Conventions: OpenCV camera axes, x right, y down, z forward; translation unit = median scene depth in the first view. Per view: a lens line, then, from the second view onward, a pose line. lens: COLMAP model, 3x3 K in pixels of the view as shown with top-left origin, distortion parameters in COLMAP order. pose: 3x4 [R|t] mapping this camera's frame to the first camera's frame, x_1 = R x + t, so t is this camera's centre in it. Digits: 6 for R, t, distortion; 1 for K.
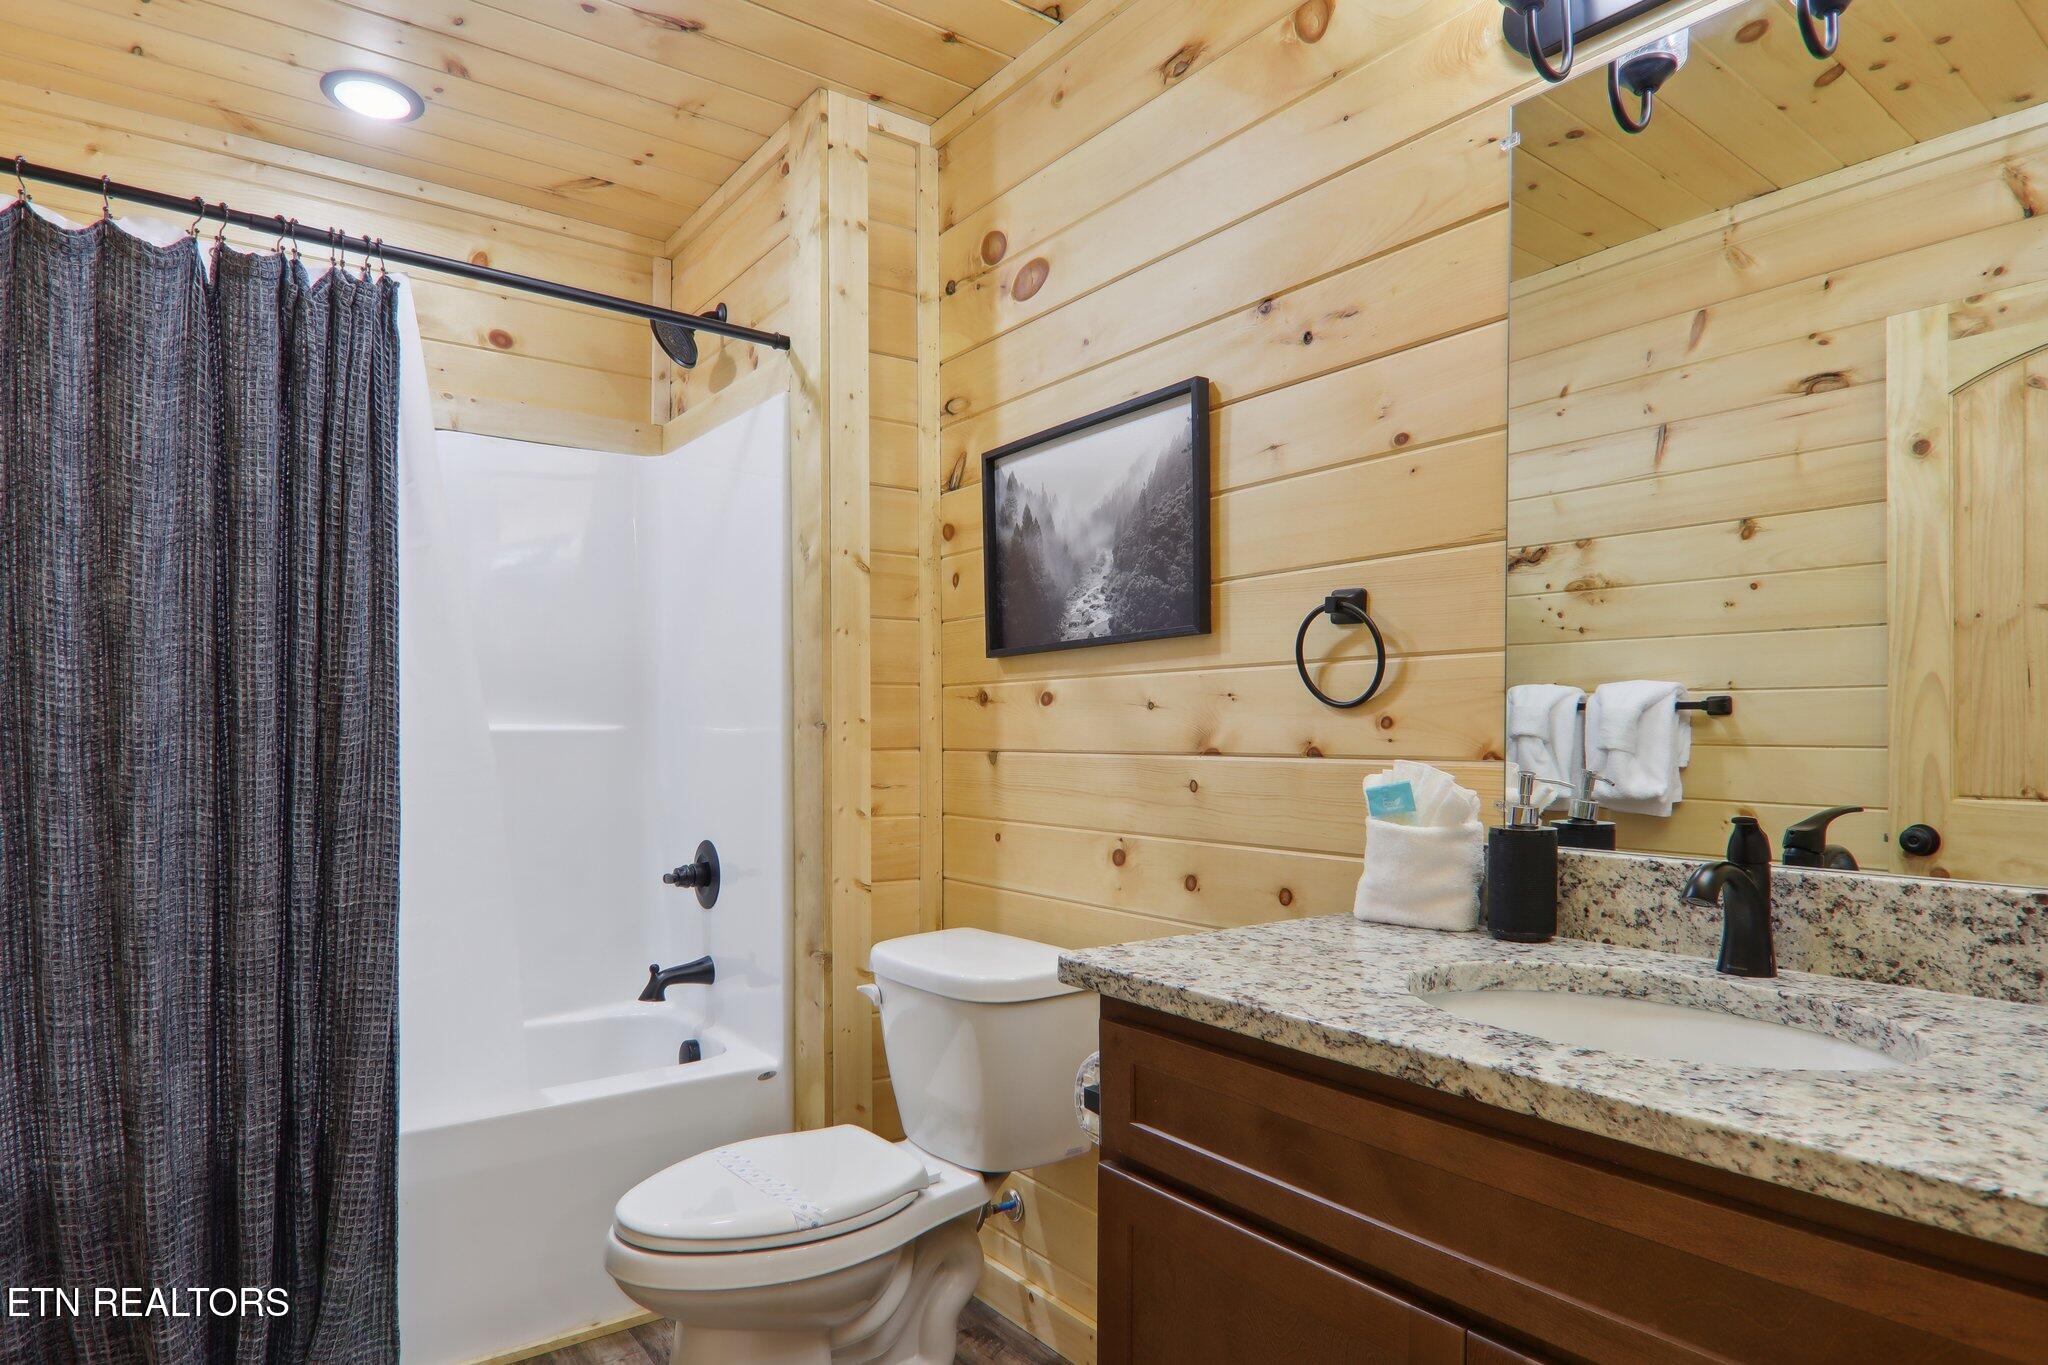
lens RADIAL K [[1154.4, 0, 1009.2], [0, 1154.4, 731.5], [0, 0, 1]] dist [0.002464, -0.015923]
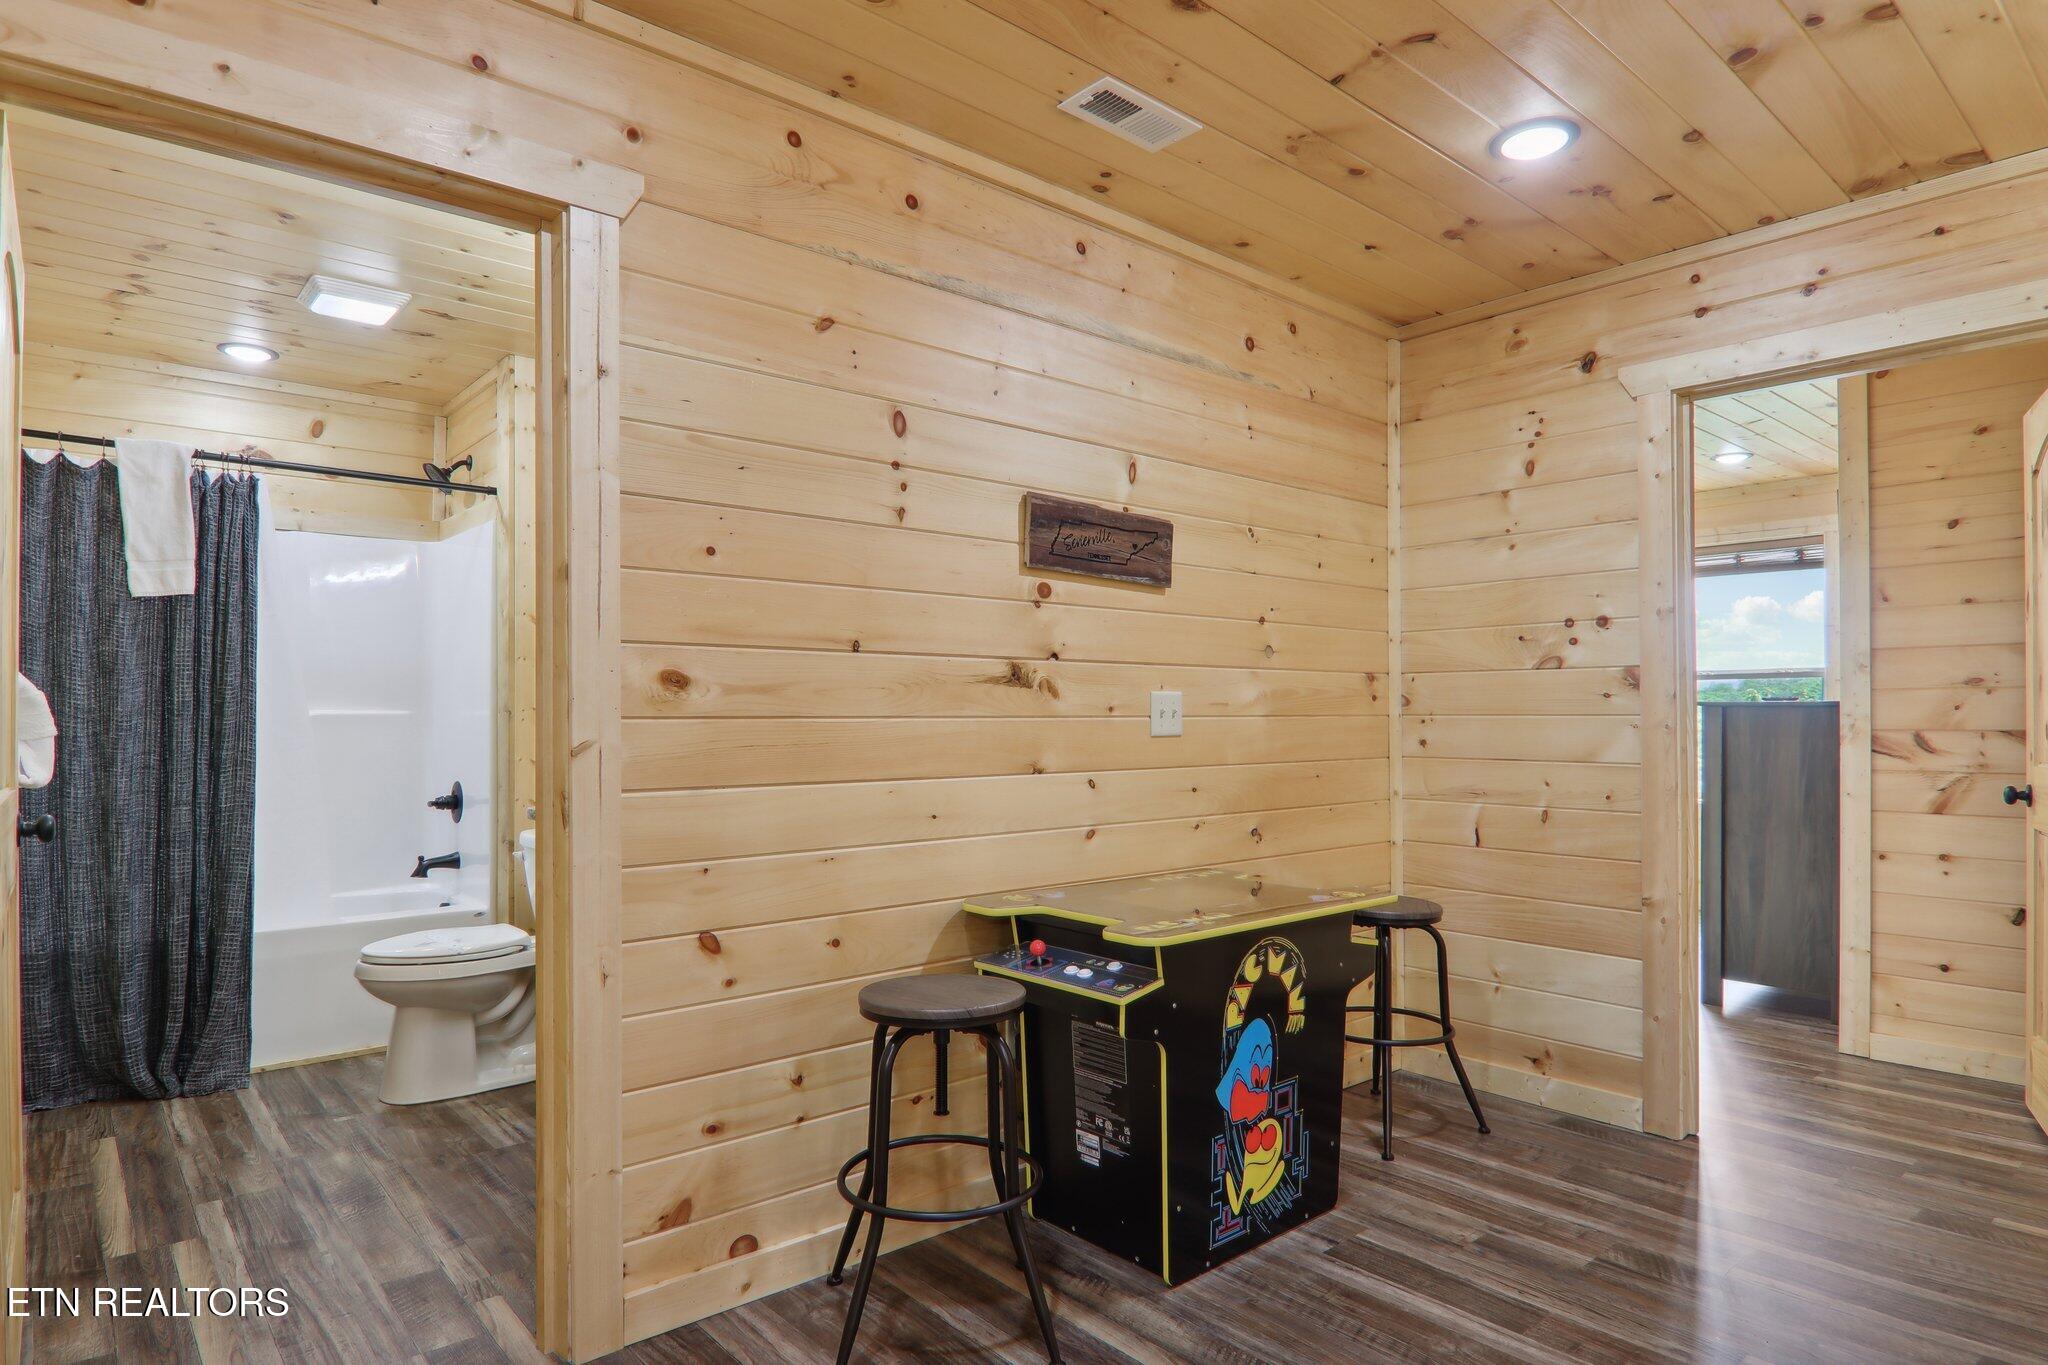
lens RADIAL K [[1154.4, 0, 1021.6], [0, 1154.4, 689.4], [0, 0, 1]] dist [0.002464, -0.015923]
pose [[0.996941, 0.001163, 0.078155, 0.590399], [0.000316, 0.999821, -0.018910, -0.006998], [-0.078163, 0.018877, 0.996762, -1.009179]]
